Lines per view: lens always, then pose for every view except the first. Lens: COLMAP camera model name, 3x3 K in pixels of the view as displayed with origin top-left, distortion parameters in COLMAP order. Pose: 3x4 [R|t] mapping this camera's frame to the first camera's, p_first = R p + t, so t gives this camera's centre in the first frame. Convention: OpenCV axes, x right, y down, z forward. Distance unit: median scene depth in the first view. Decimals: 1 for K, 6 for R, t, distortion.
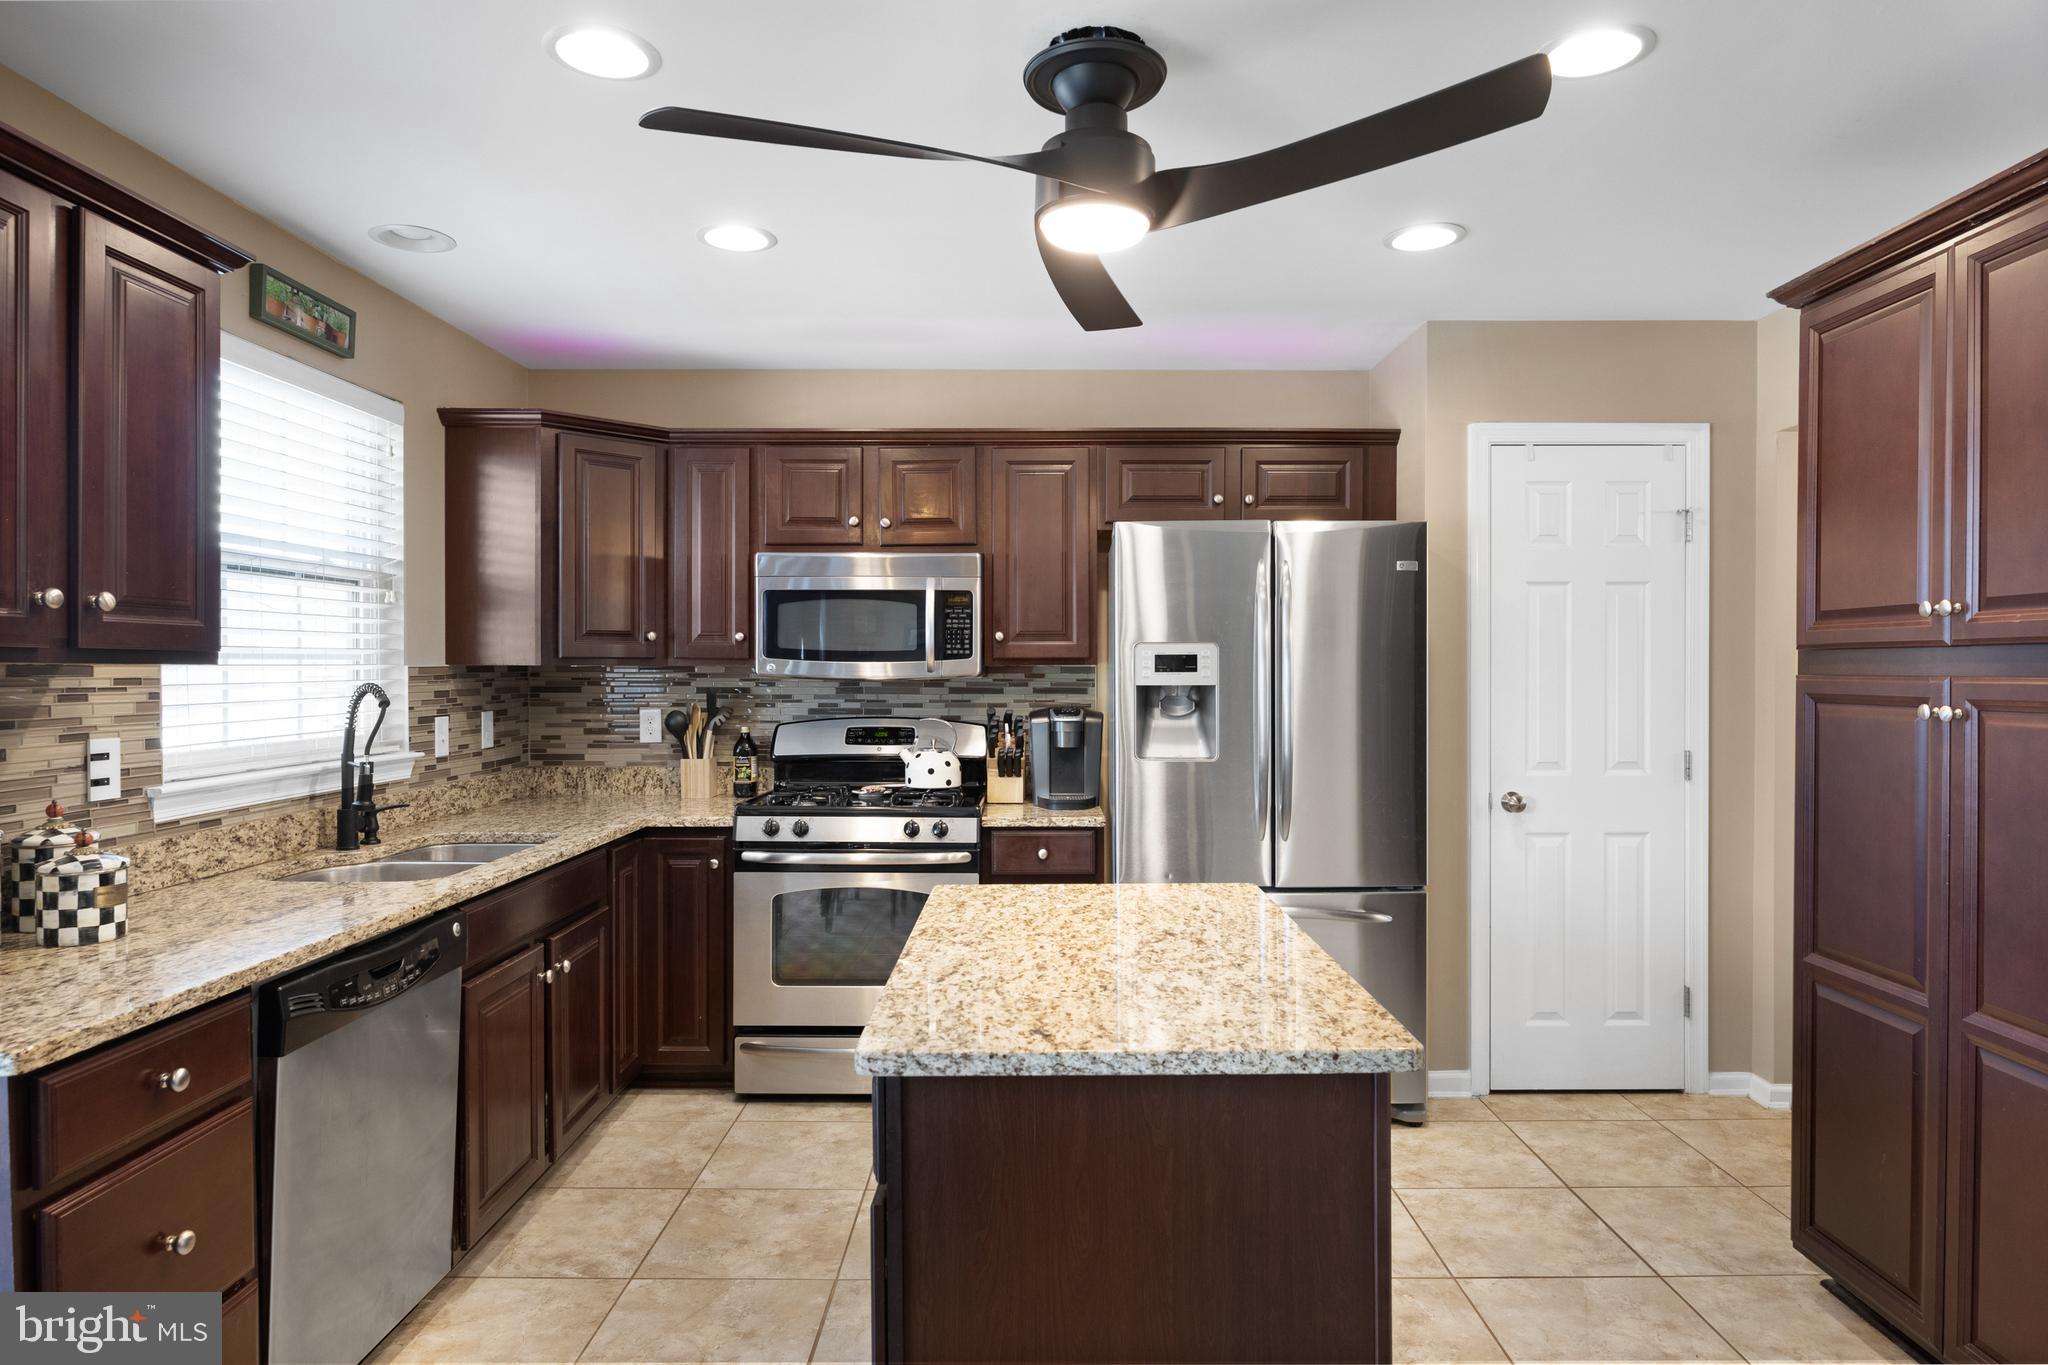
lens RADIAL K [[1203.1, 0, 1030.5], [0, 1203.1, 682.4], [0, 0, 1]] dist [-0.008165, 0.004107]
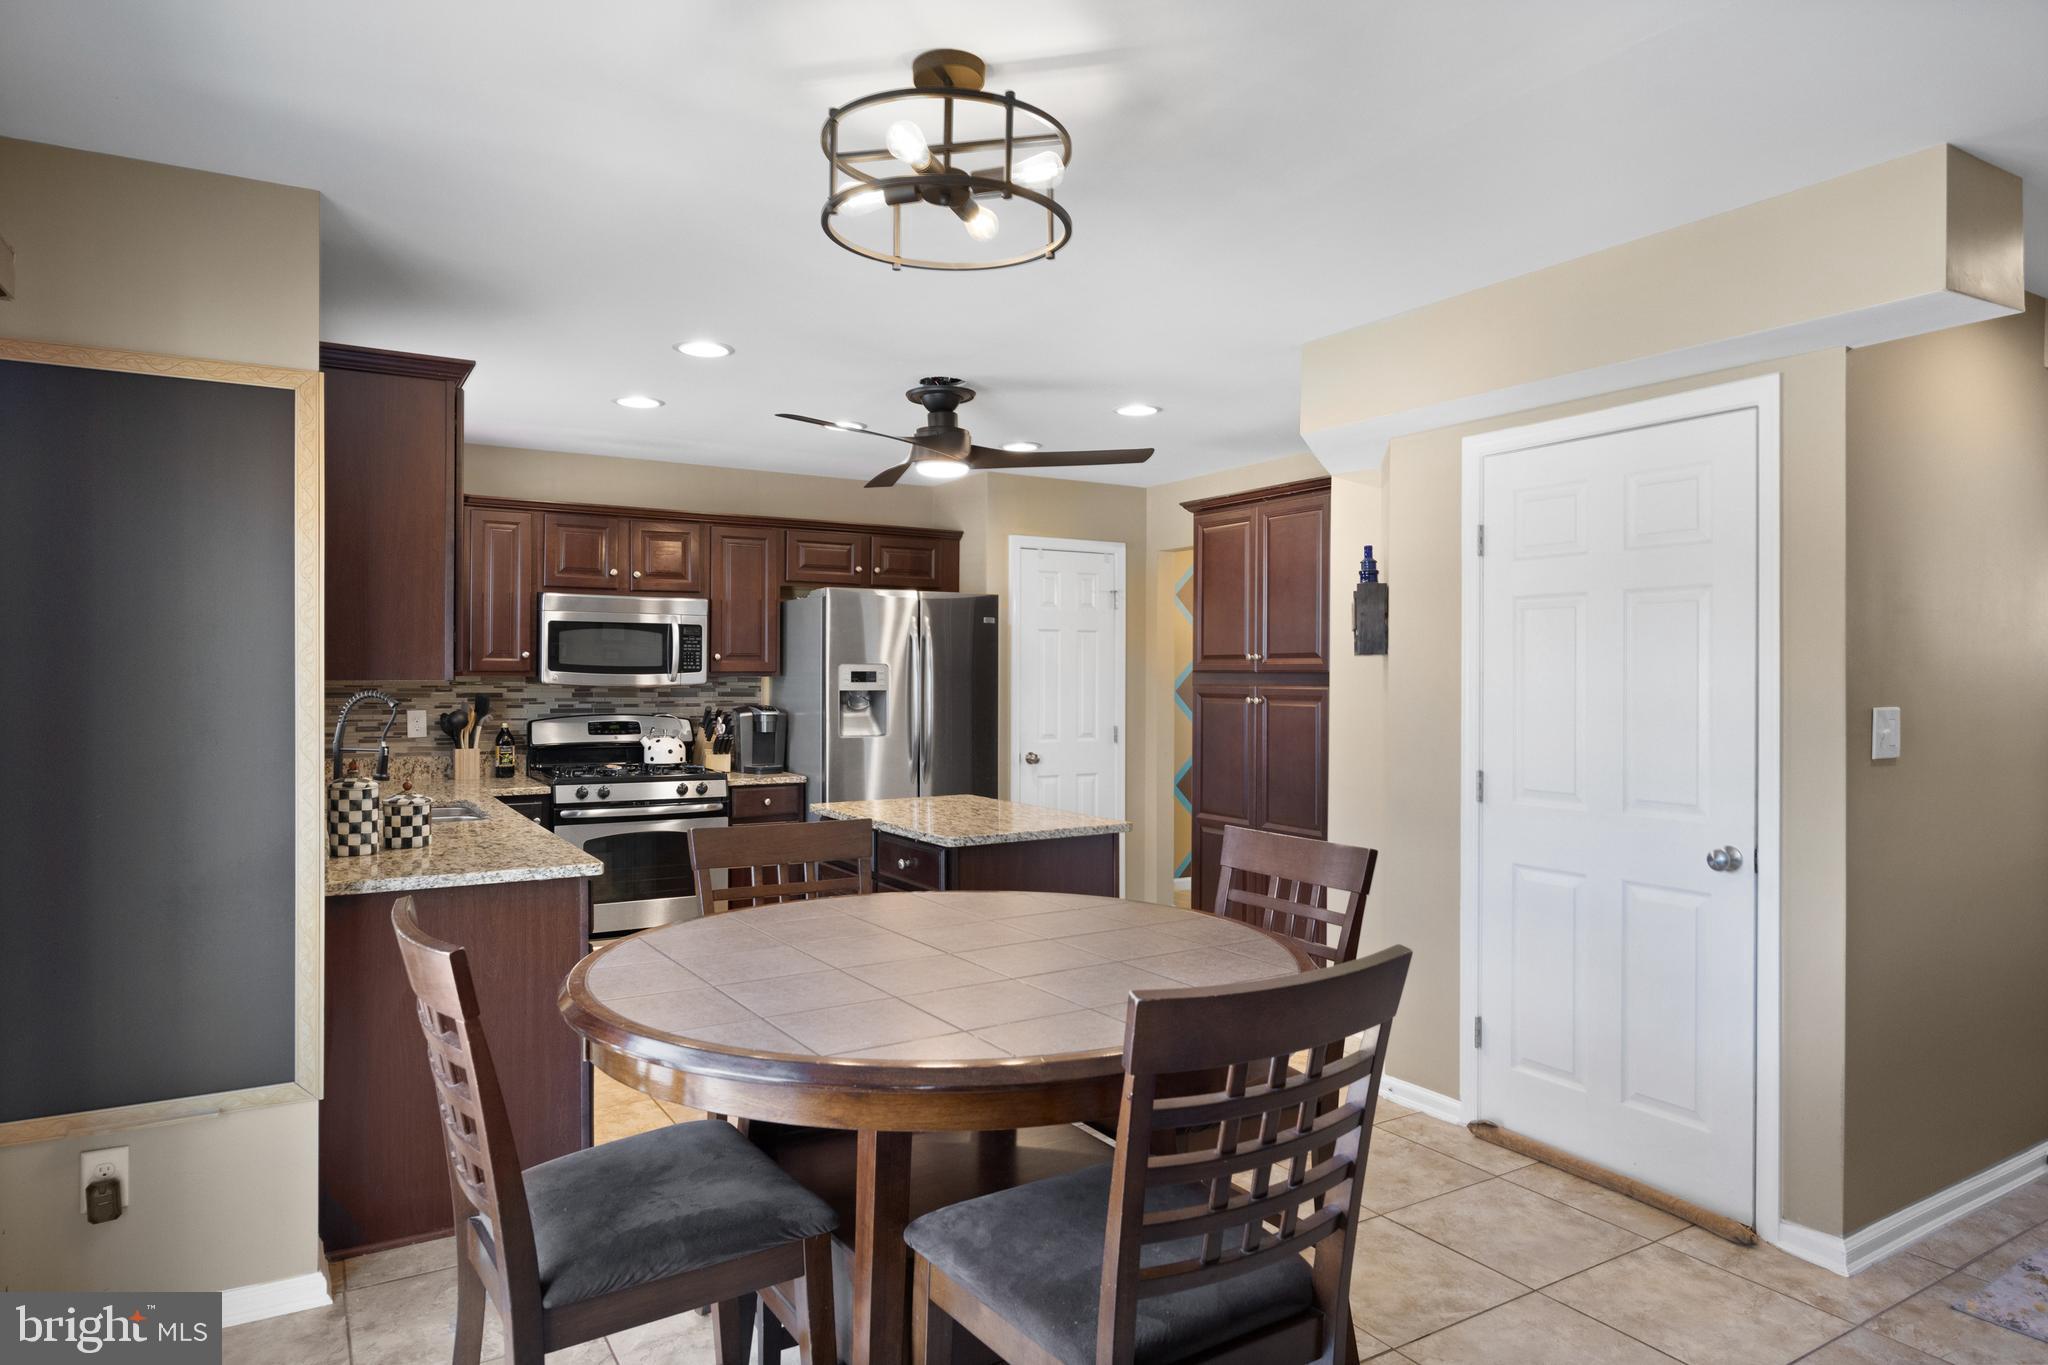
lens RADIAL K [[1218.3, 0, 1035.3], [0, 1218.3, 671.4], [0, 0, 1]] dist [-0.012078, -0.001281]
pose [[0.851142, 0.004906, 0.524913, -0.528428], [0.001635, 0.999927, -0.011997, -0.002882], [-0.524933, 0.011069, 0.851071, -0.499983]]
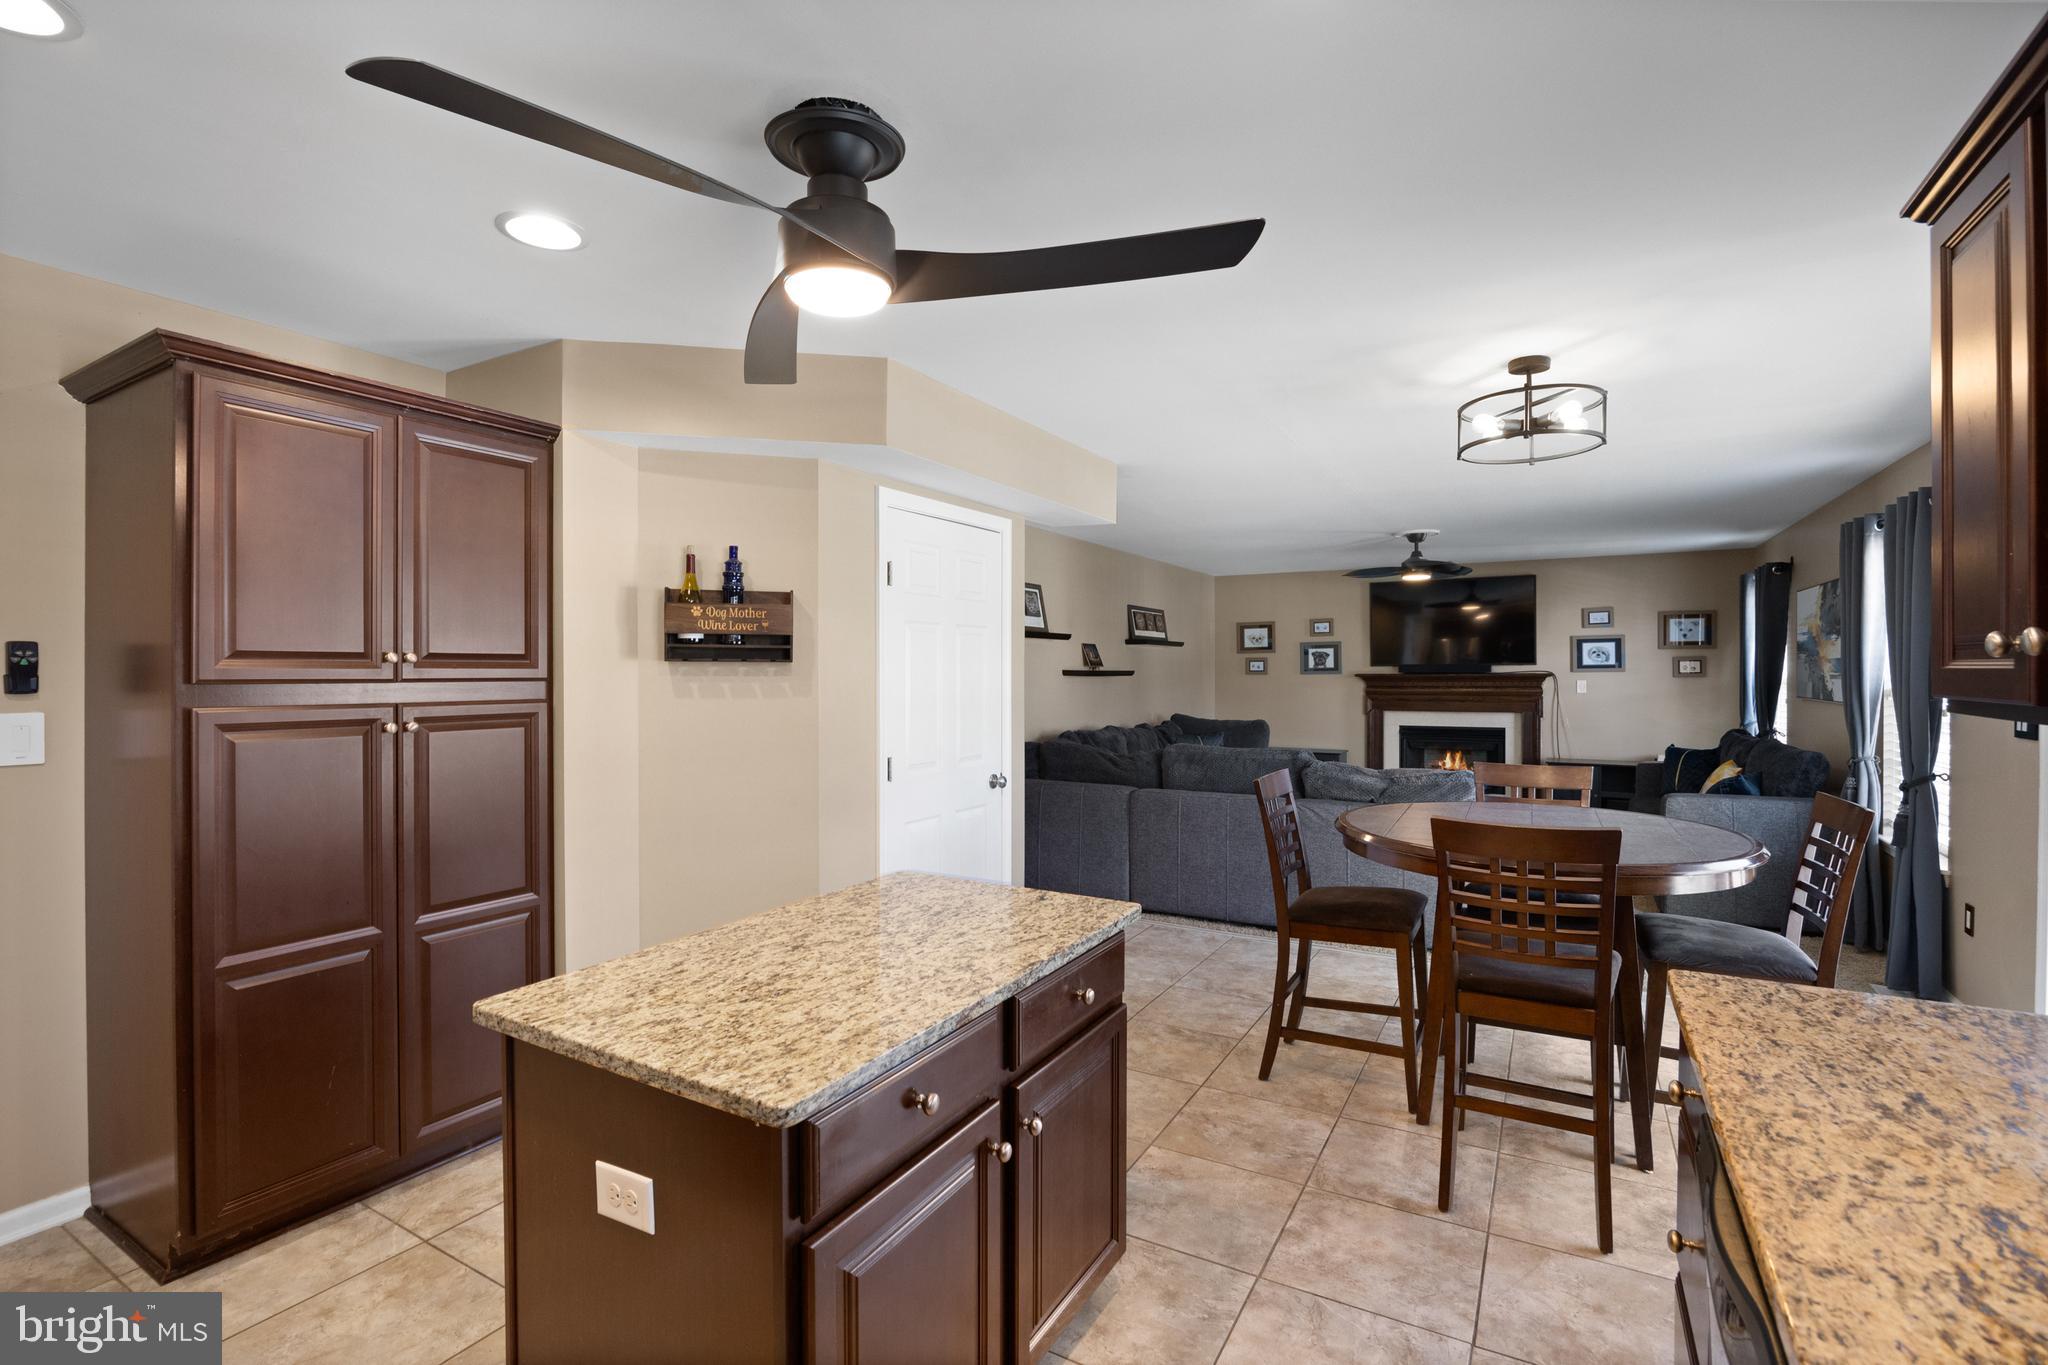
lens RADIAL K [[944.1, 0, 1009.7], [0, 944.1, 678.9], [0, 0, 1]] dist [-0.017533, 0.001200]
pose [[-0.864028, -0.002954, 0.503435, -0.289131], [0.007681, 0.999789, 0.019049, -0.031845], [-0.503385, 0.020326, -0.863823, 0.962519]]
